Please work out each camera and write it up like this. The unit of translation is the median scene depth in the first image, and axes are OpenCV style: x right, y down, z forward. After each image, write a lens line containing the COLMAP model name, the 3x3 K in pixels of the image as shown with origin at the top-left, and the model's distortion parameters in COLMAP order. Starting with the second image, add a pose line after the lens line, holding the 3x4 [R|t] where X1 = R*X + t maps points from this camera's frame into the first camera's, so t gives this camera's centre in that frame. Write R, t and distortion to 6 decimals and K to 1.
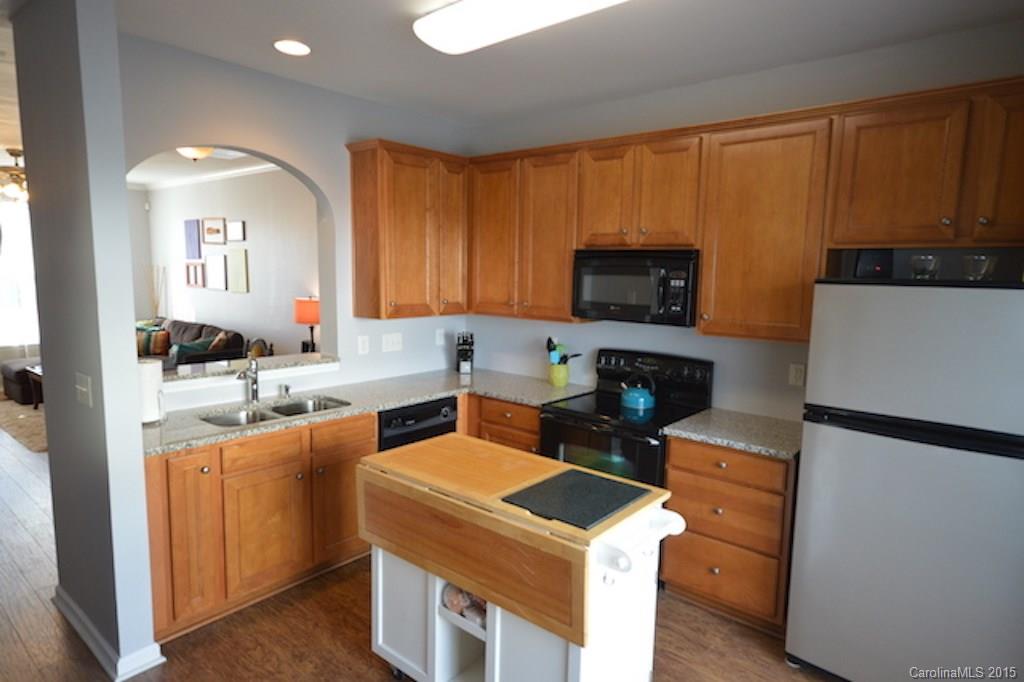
lens RADIAL K [[602.2, 0, 511.9], [0, 602.2, 347.4], [0, 0, 1]] dist [-0.004542, -0.000352]
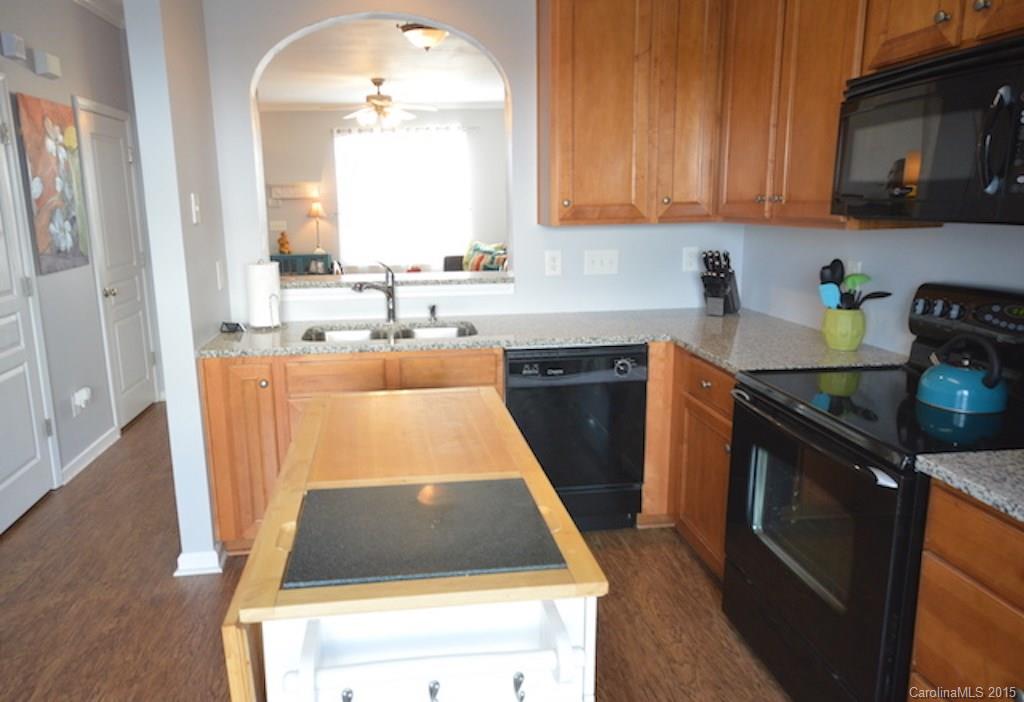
lens RADIAL K [[678.3, 0, 513.9], [0, 678.3, 344.5], [0, 0, 1]] dist [0.007297, 0.002861]
pose [[0.711767, 0.106629, -0.694276, 0.317832], [-0.056106, 0.993883, 0.095124, 0.019416], [0.700172, -0.028753, 0.713395, 0.375259]]
